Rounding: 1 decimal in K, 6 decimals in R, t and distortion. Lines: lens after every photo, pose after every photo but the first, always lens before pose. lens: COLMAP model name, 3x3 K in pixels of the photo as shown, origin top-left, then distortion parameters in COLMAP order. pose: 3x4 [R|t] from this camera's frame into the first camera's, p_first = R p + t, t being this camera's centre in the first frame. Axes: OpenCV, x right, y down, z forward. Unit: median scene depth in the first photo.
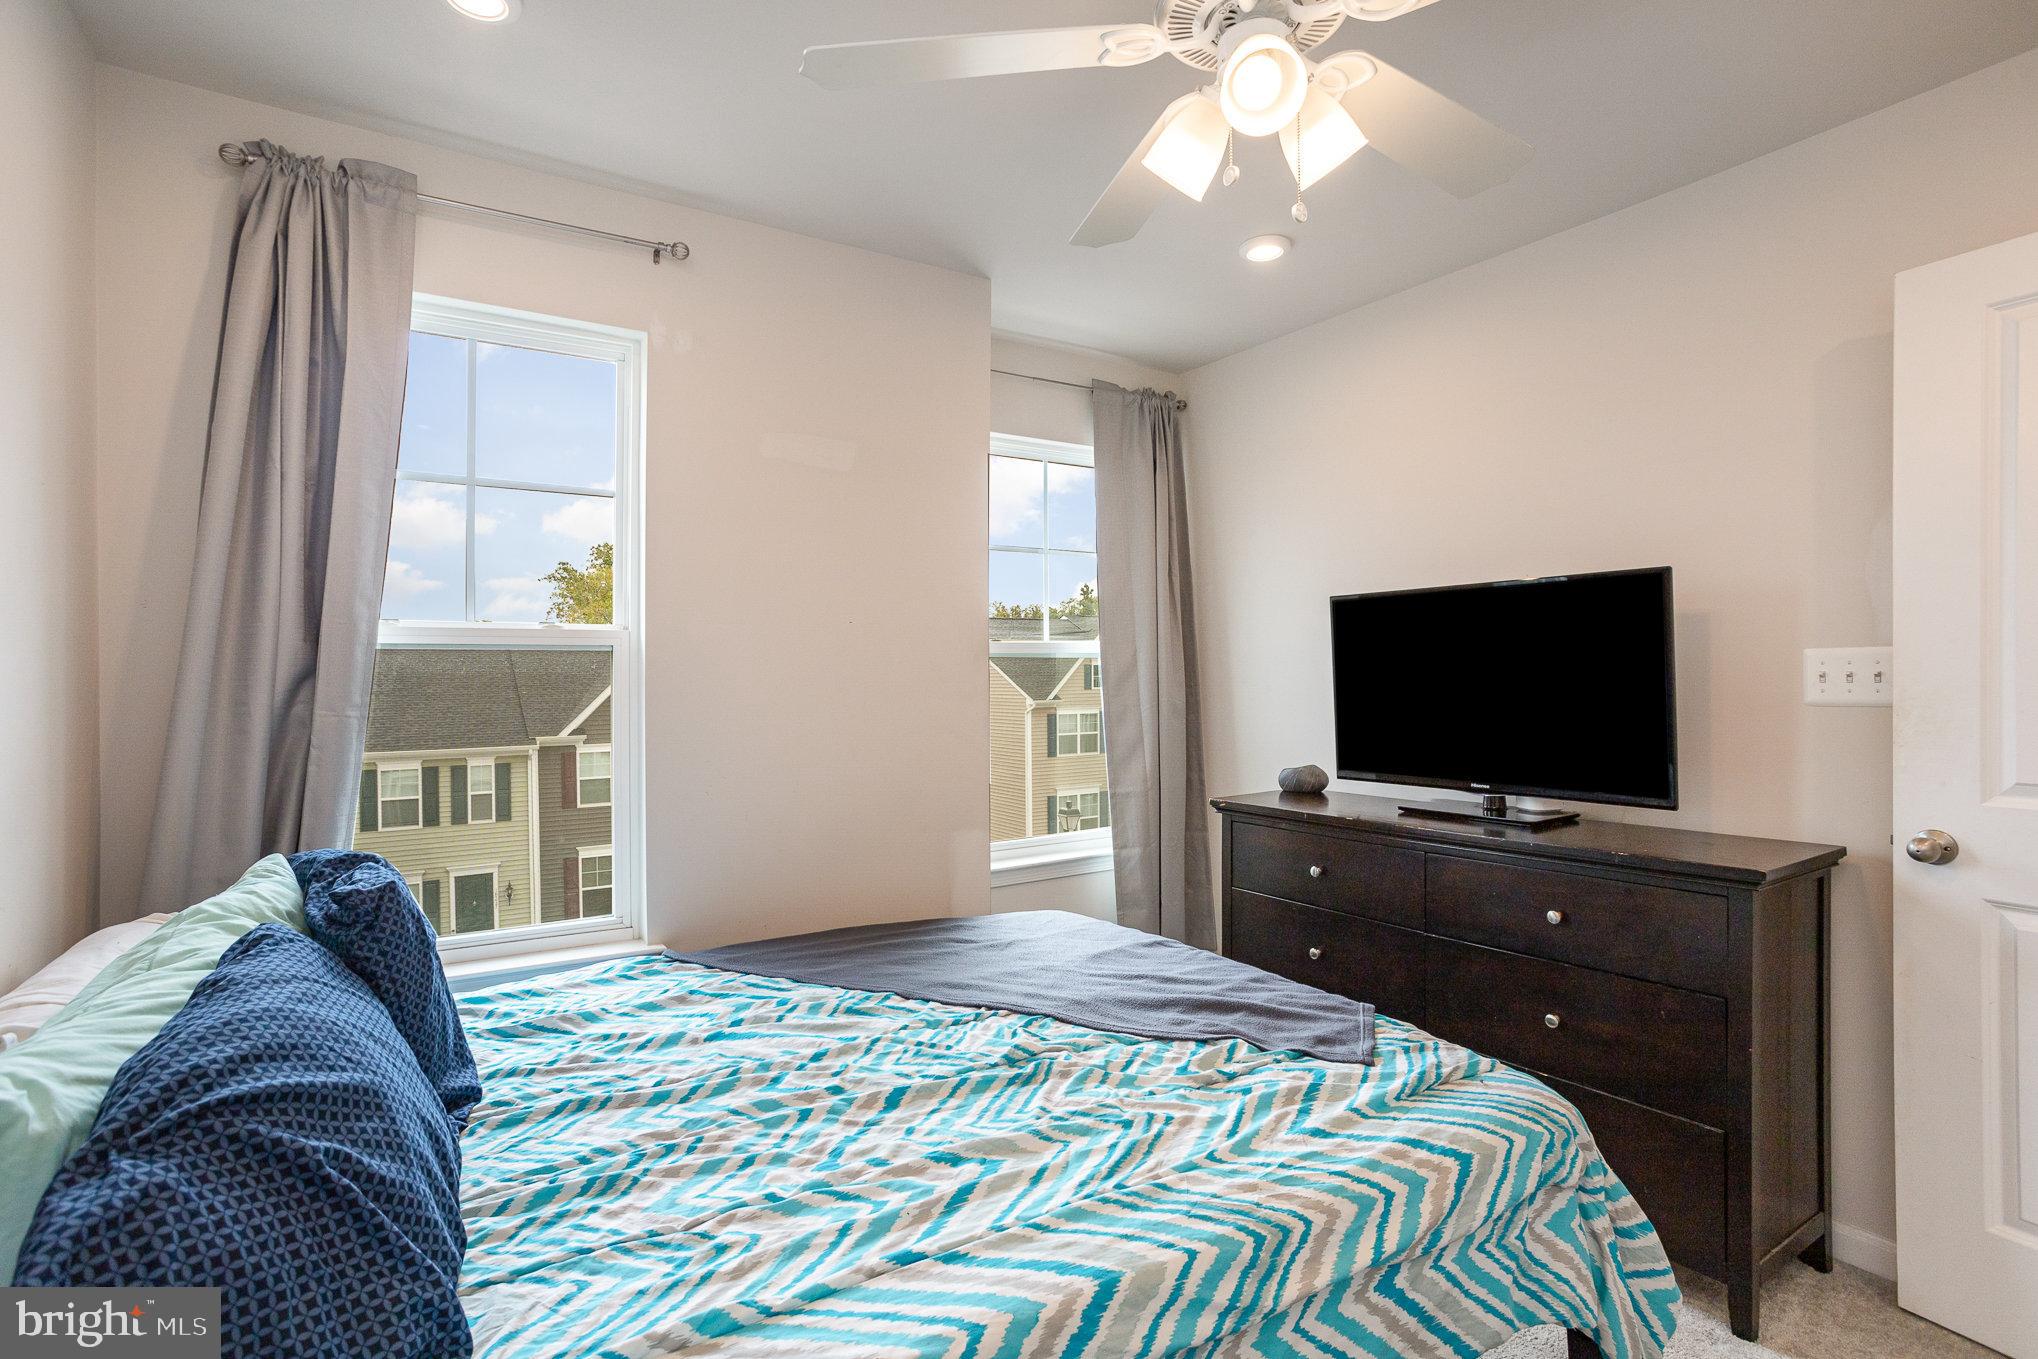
lens RADIAL K [[953.2, 0, 1019.0], [0, 953.2, 679.5], [0, 0, 1]] dist [-0.014595, 0.000321]
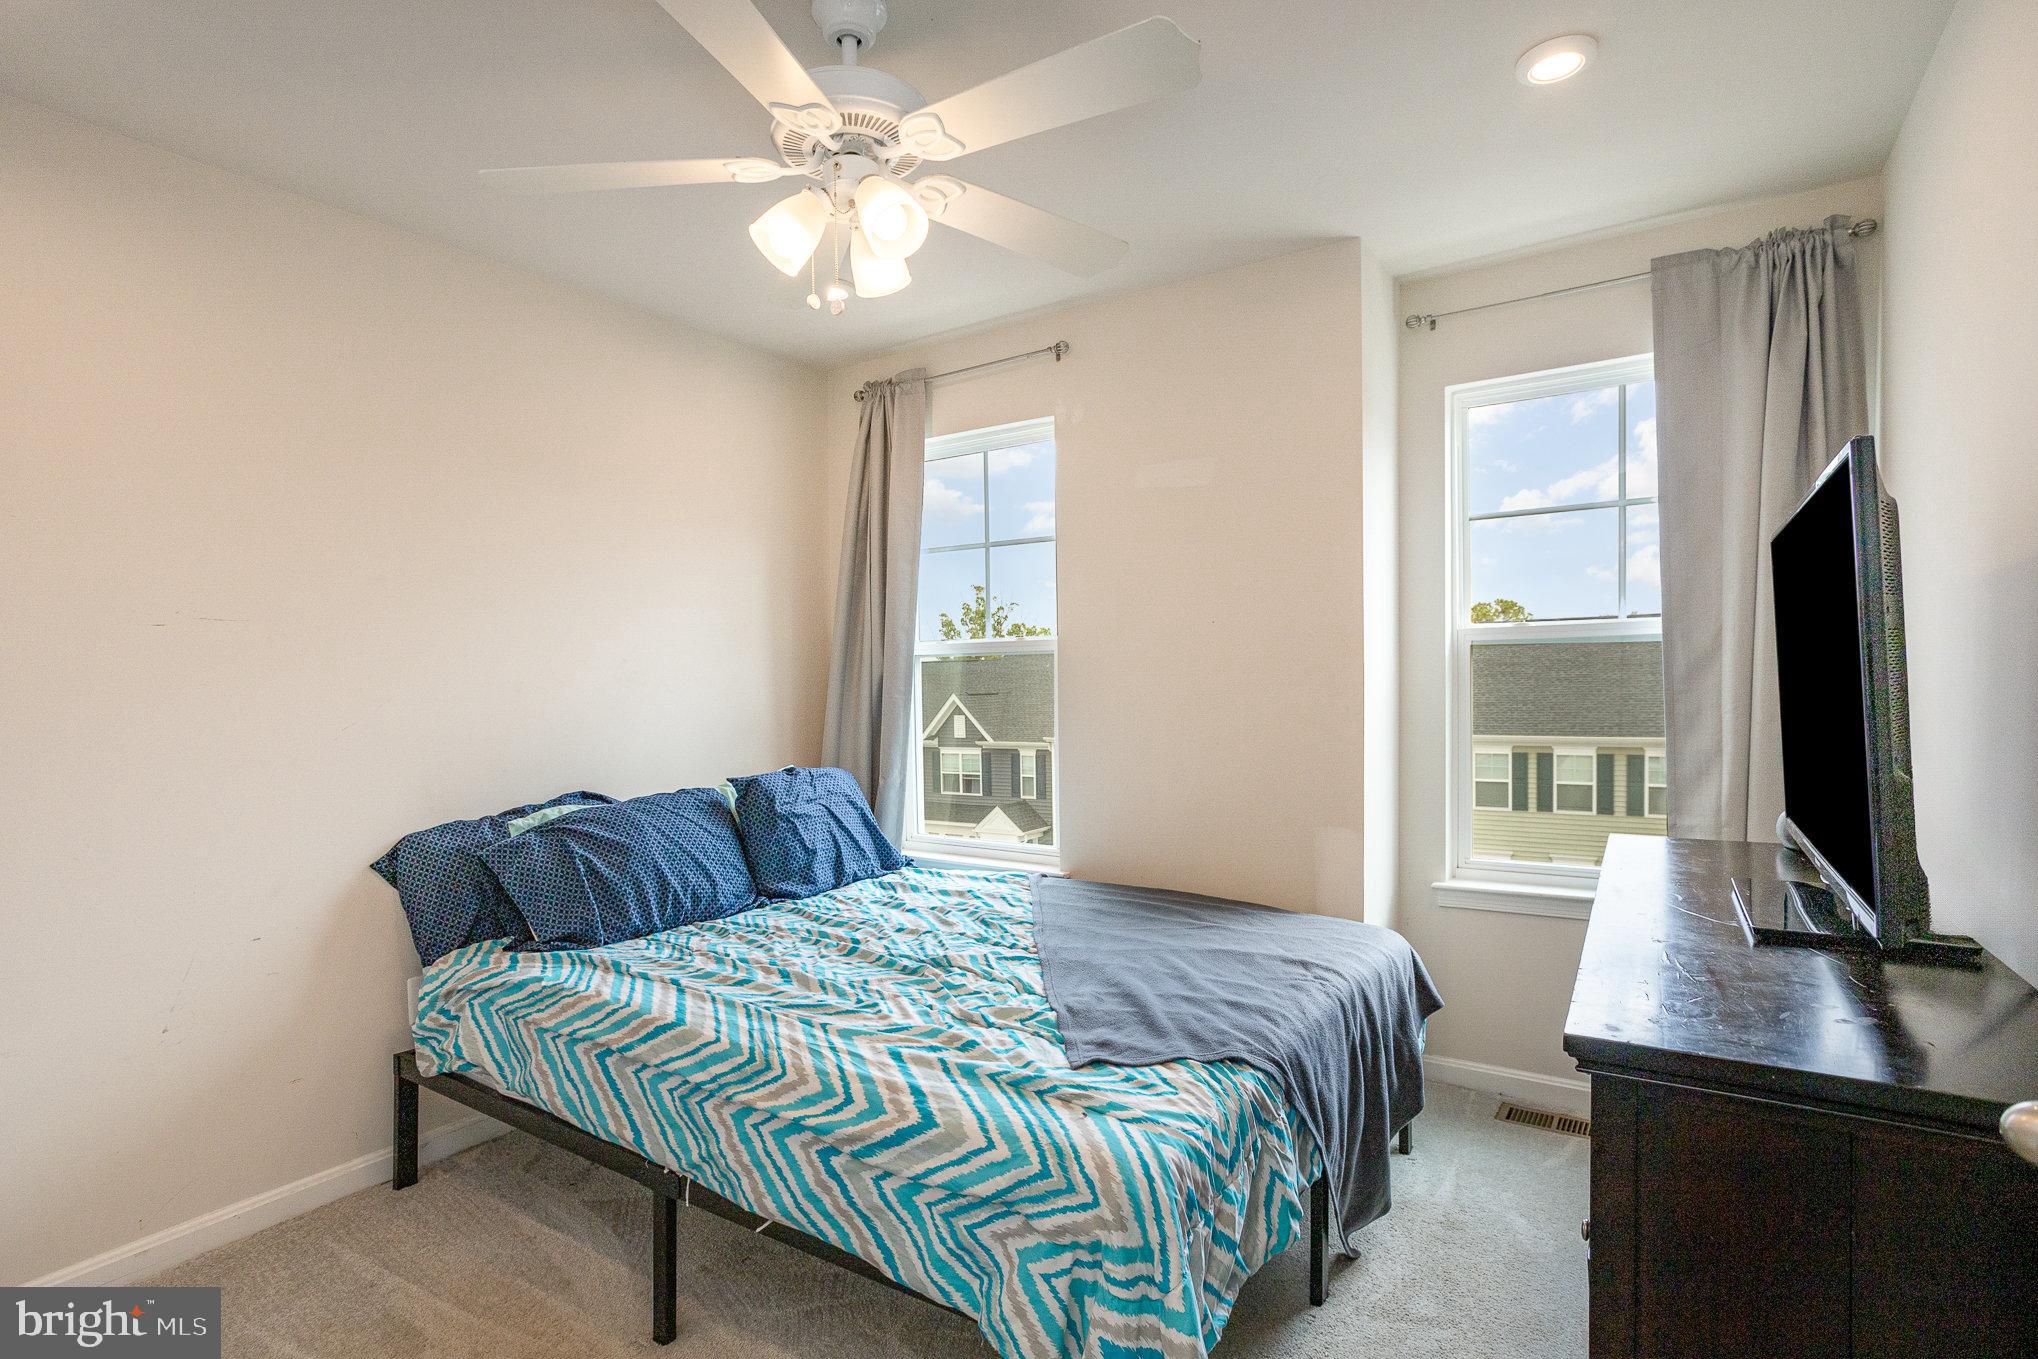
lens RADIAL K [[1003.6, 0, 1014.9], [0, 1003.6, 699.3], [0, 0, 1]] dist [-0.074773, 0.036651]
pose [[0.407896, 0.020904, -0.912789, 1.515043], [0.011092, 0.999551, 0.027847, -0.006597], [0.912961, -0.021484, 0.407481, 0.632597]]
